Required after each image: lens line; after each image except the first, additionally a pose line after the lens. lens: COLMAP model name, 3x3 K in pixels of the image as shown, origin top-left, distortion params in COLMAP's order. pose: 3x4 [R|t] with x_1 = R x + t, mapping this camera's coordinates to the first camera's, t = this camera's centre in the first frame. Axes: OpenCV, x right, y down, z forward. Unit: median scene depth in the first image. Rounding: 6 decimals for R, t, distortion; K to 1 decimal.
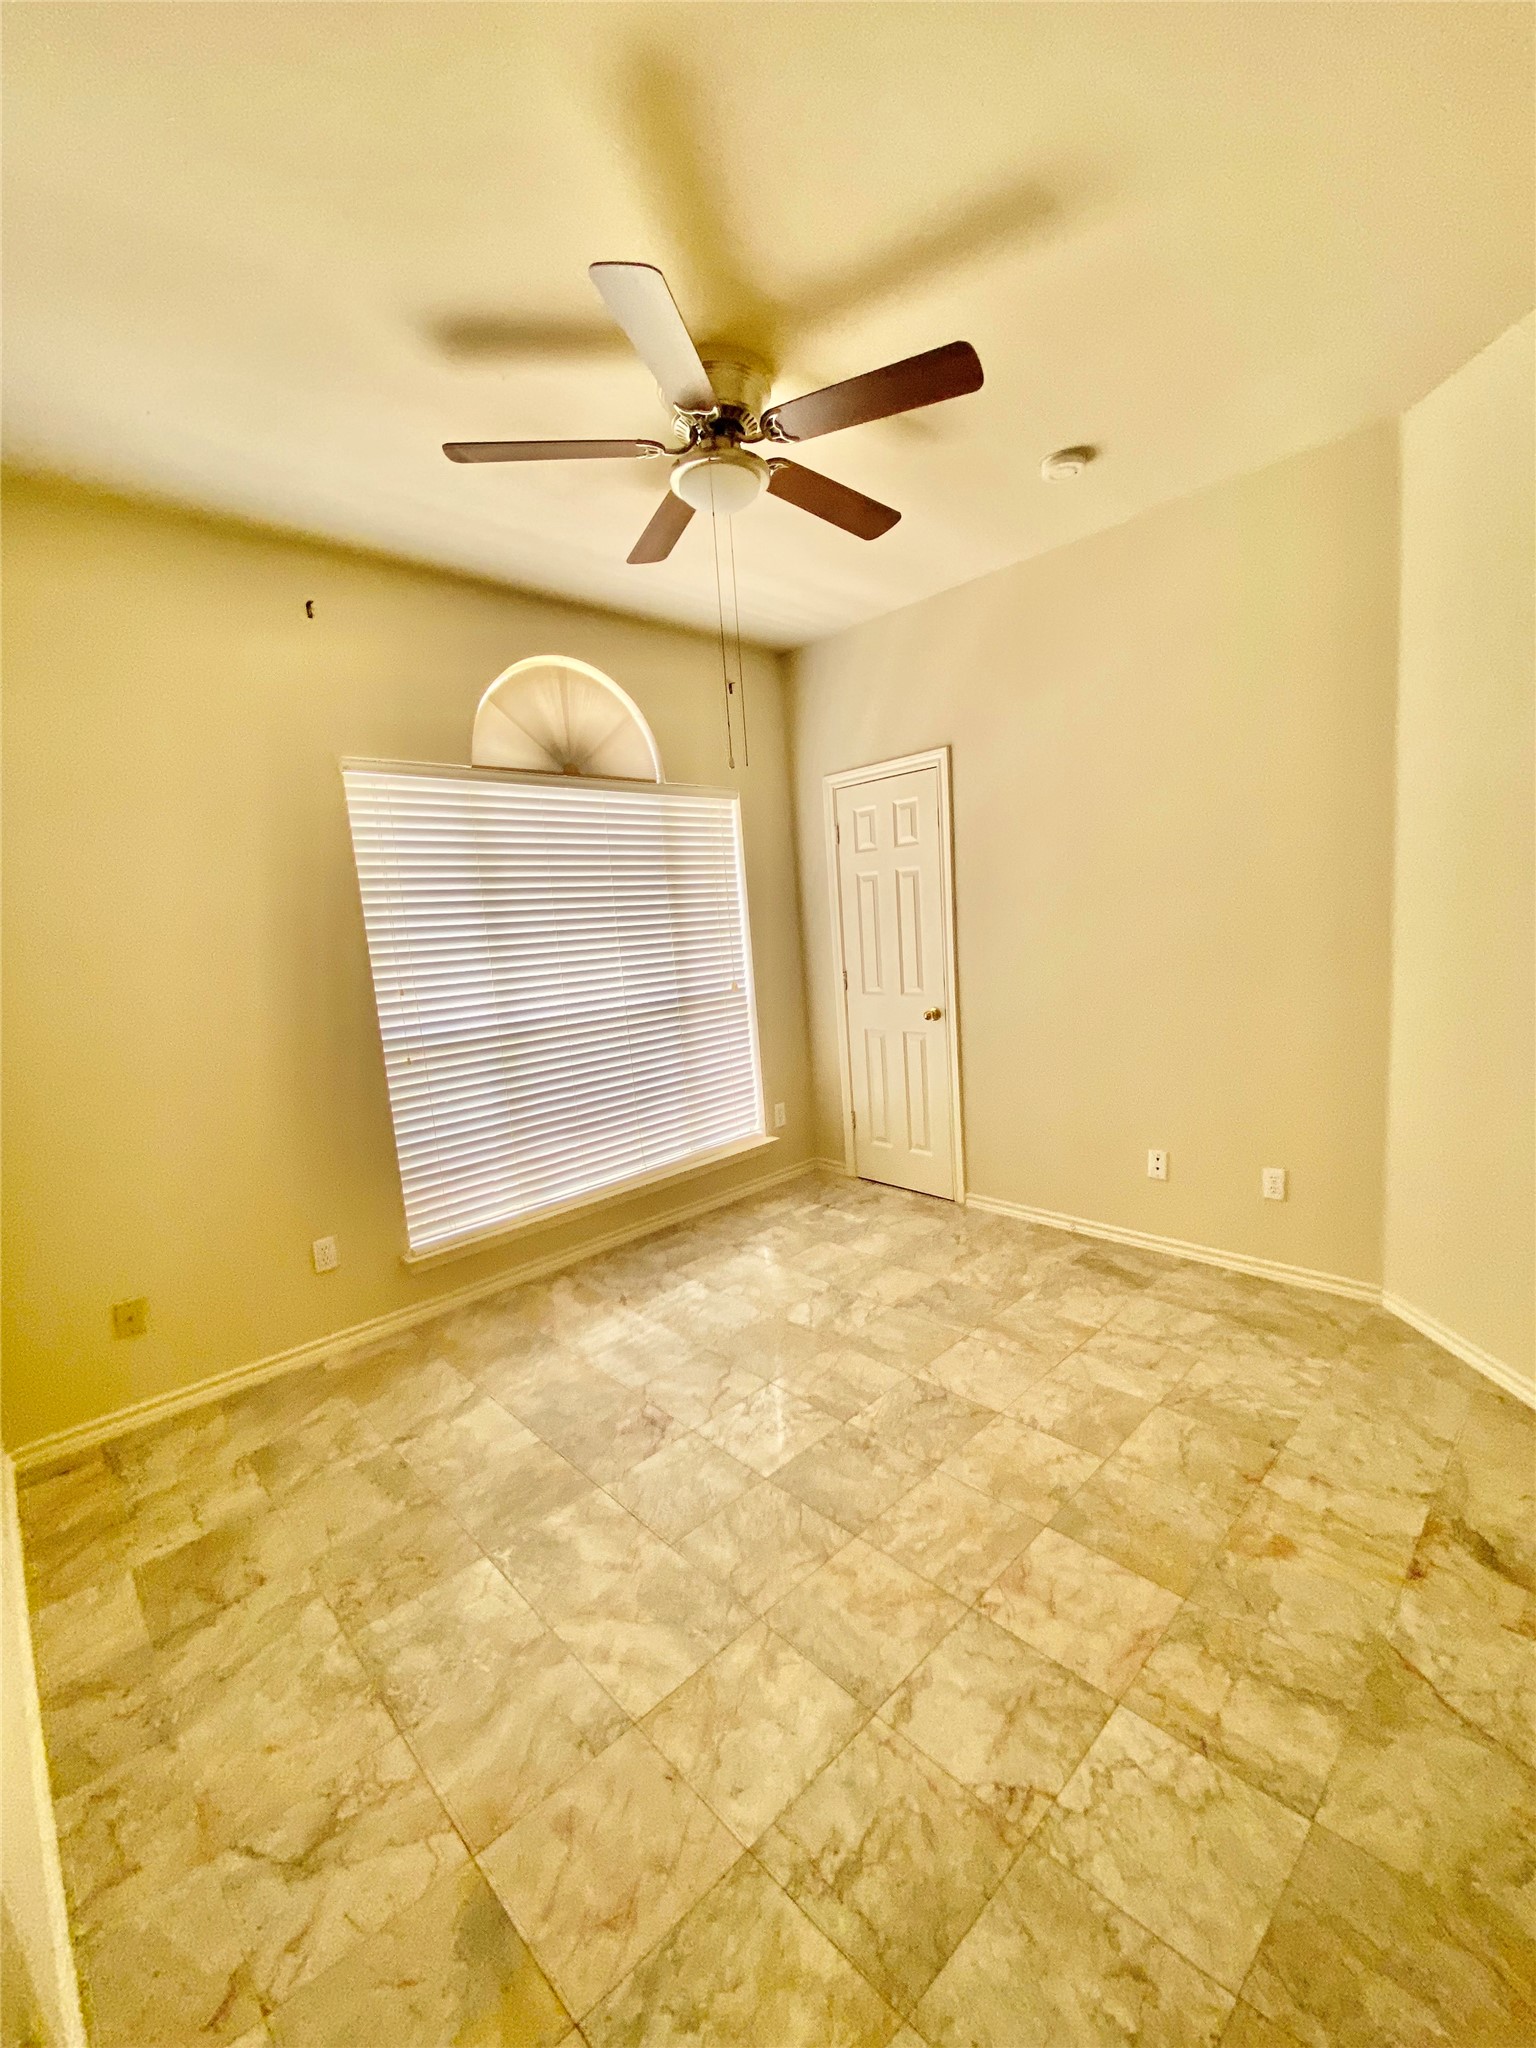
lens RADIAL K [[832.1, 0, 768.9], [0, 832.1, 1013.0], [0, 0, 1]] dist [-0.003131, -0.009021]
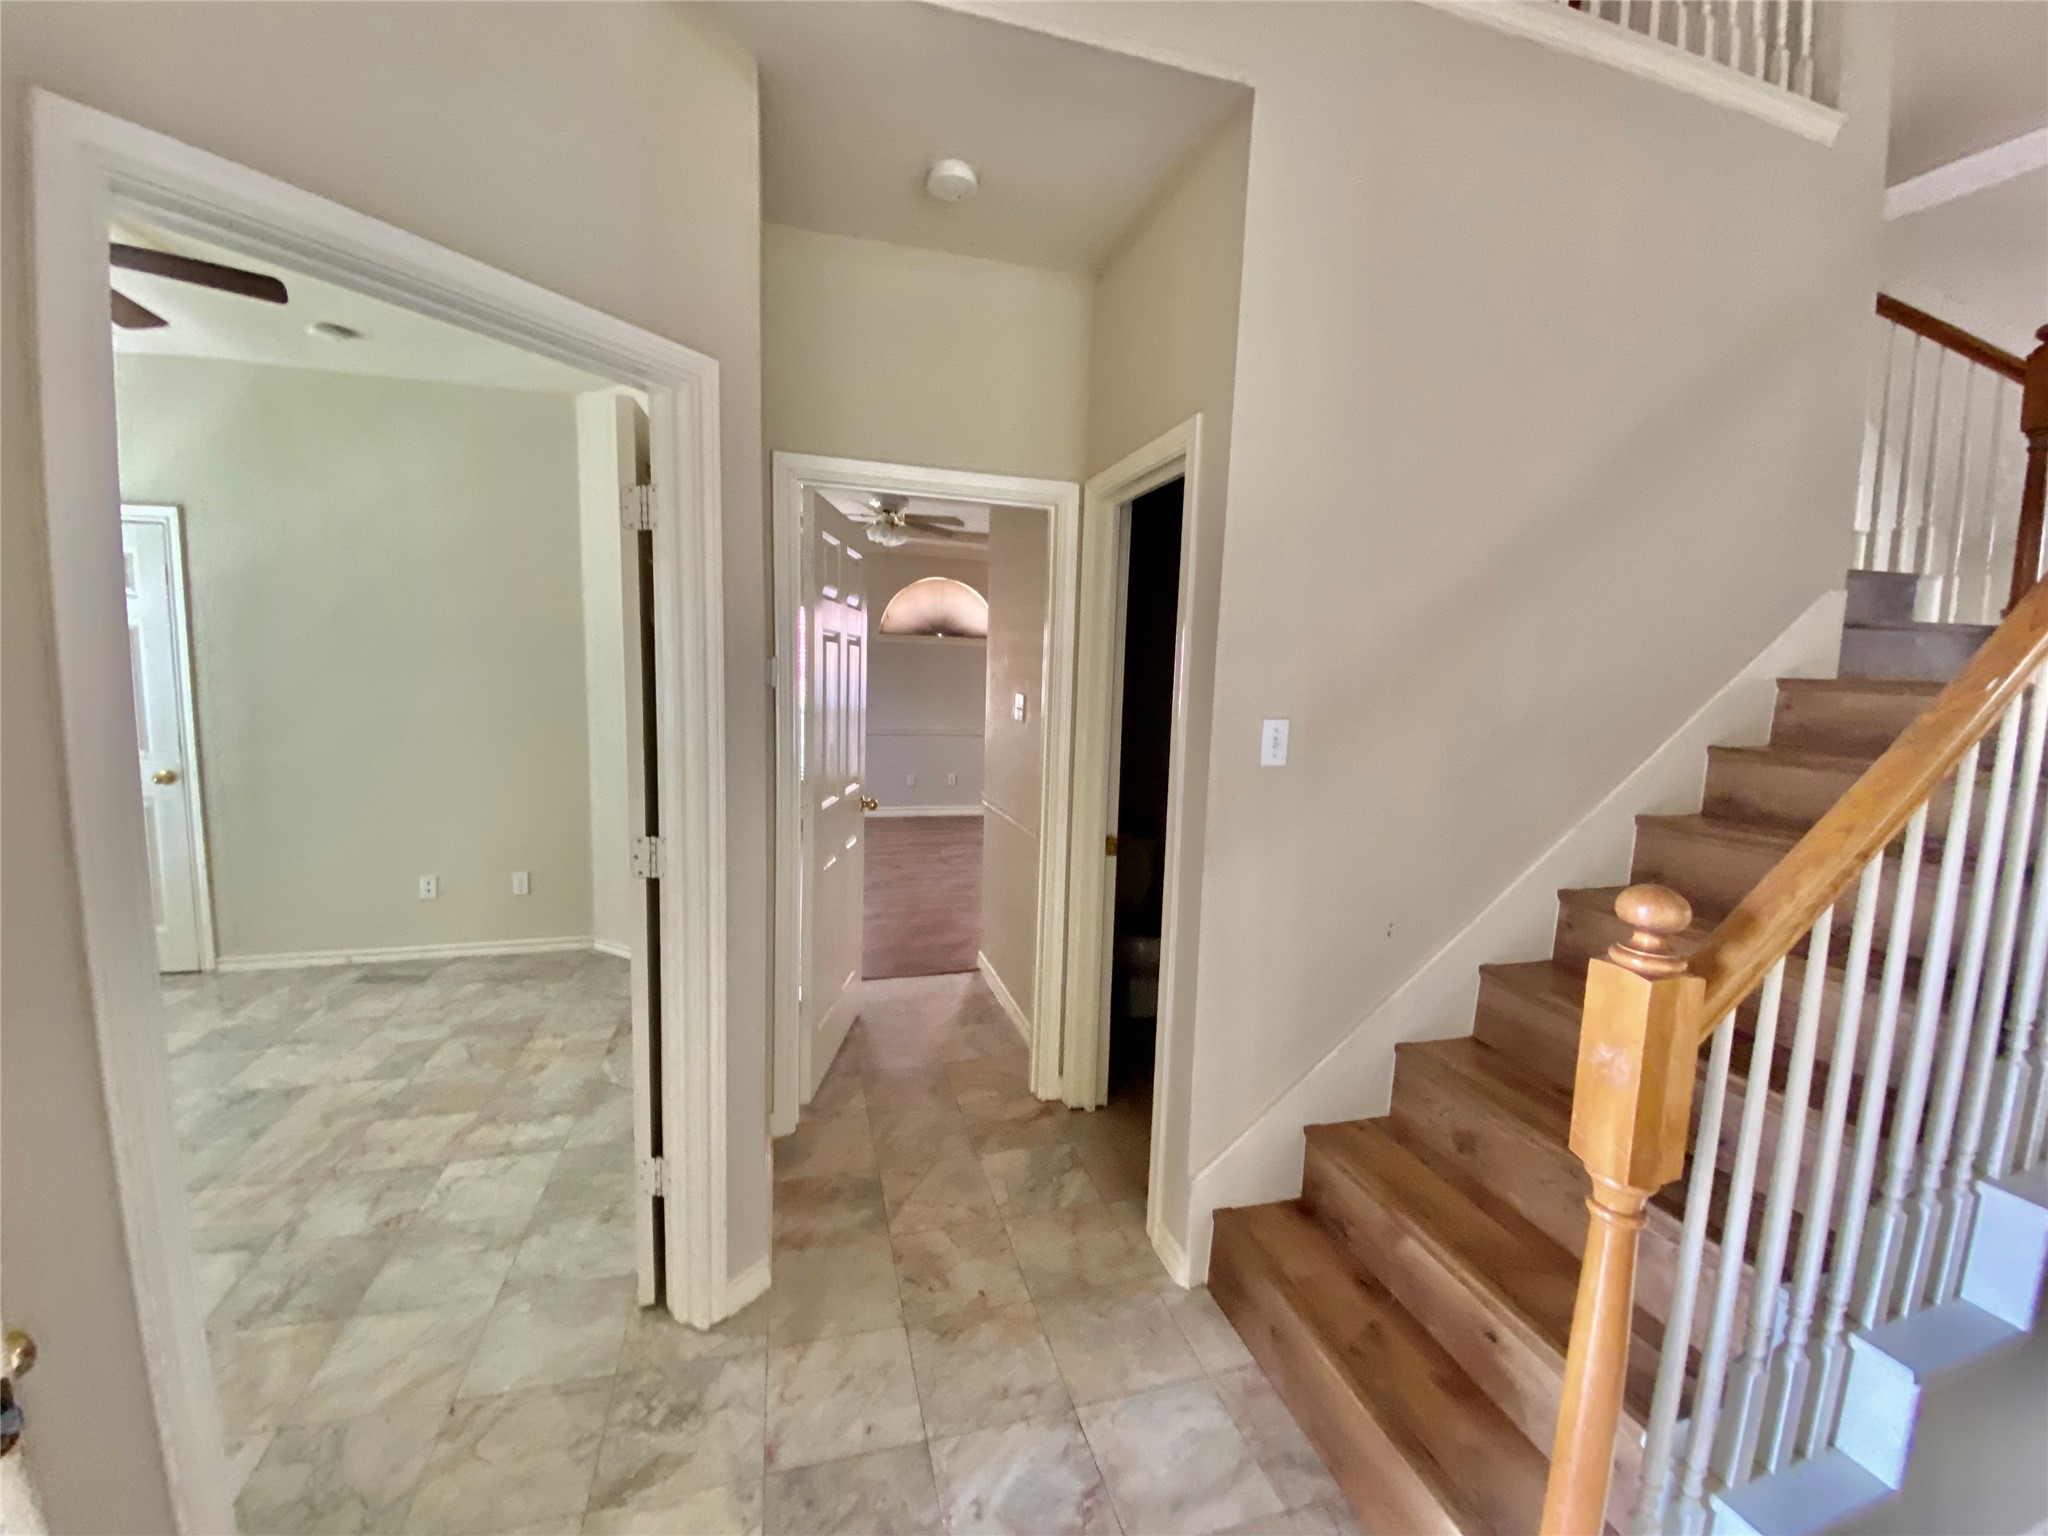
lens RADIAL K [[832.1, 0, 1028.5], [0, 832.1, 765.2], [0, 0, 1]] dist [-0.003131, -0.009021]
pose [[0.450345, -0.030039, 0.892349, -0.302355], [0.054760, 0.998482, 0.005976, 0.050870], [-0.891174, 0.046173, 0.451306, -0.493422]]
